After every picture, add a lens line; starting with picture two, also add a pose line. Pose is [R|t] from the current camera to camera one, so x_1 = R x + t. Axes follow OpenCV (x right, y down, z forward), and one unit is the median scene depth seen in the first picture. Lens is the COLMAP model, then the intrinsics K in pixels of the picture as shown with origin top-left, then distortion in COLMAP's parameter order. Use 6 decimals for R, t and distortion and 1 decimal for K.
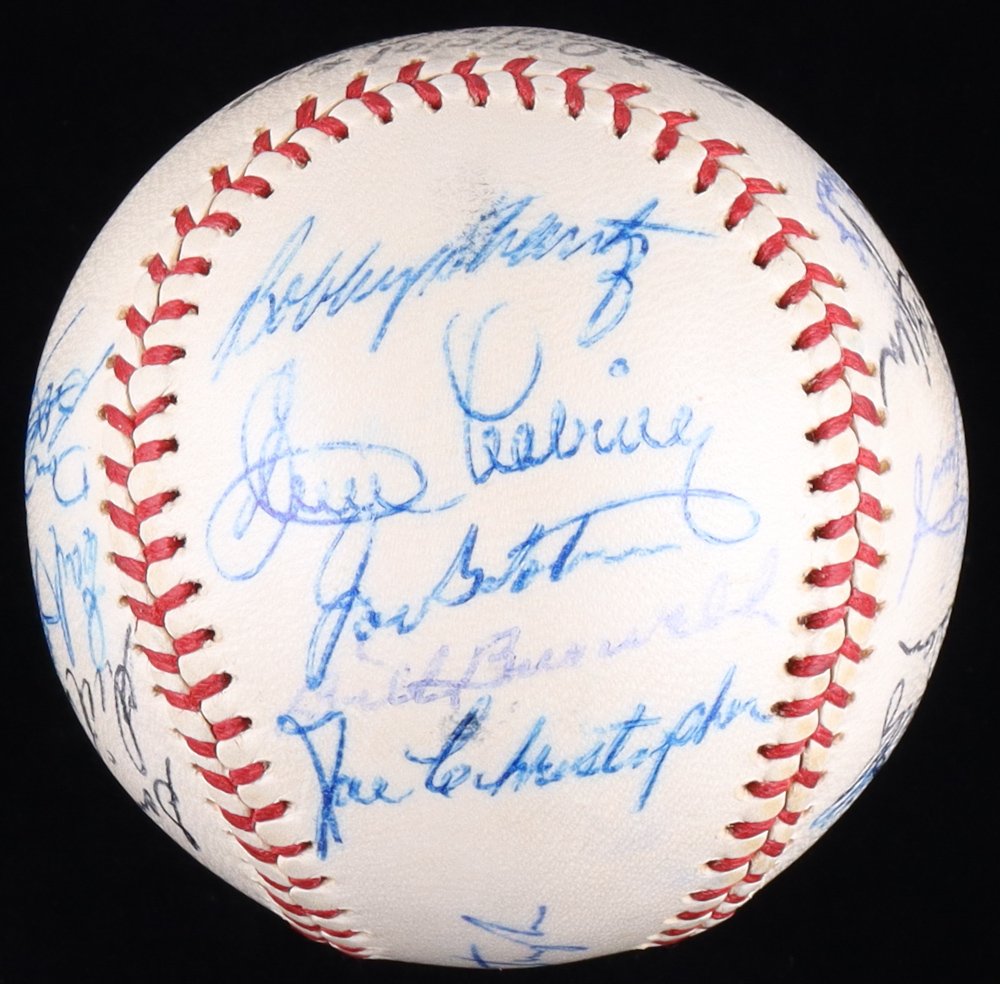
lens RADIAL K [[3526.3, 0, 499.8], [0, 3526.3, 492.2], [0, 0, 1]] dist [-0.769420, 0.000000]
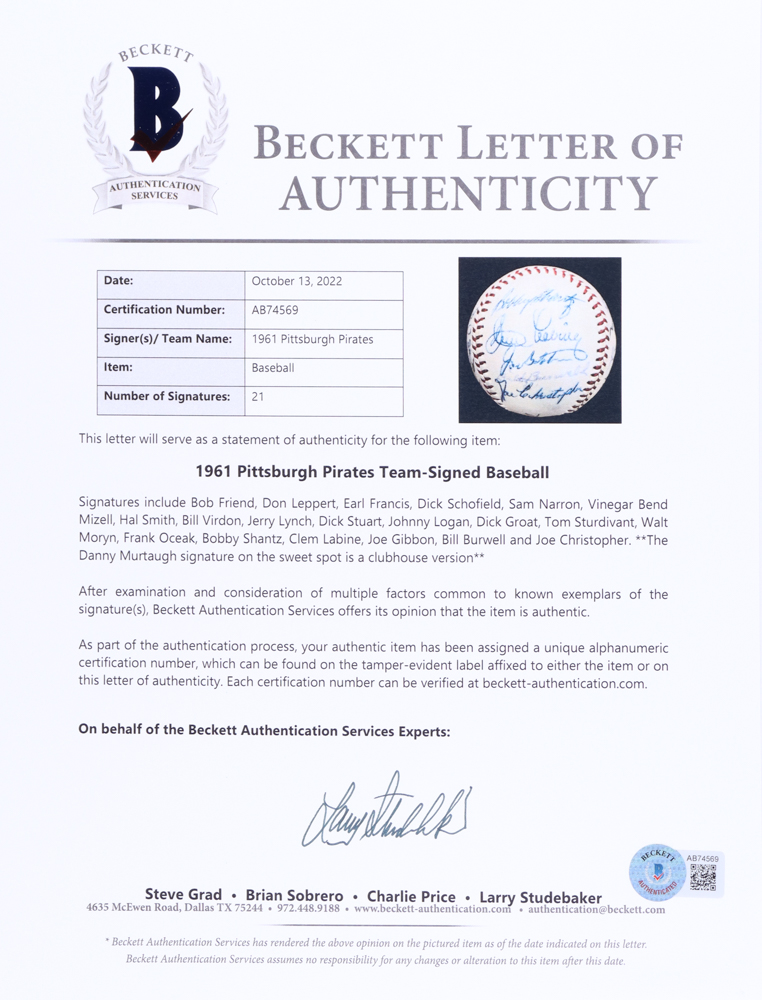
lens RADIAL K [[2649.5, 0, 382.1], [0, 2649.5, 500.5], [0, 0, 1]] dist [-0.105984, 0.000000]
pose [[0.989583, 0.137098, -0.043923, -0.028583], [-0.134822, 0.989548, 0.051165, 0.061560], [0.050478, -0.044711, 0.997724, -3.058412]]
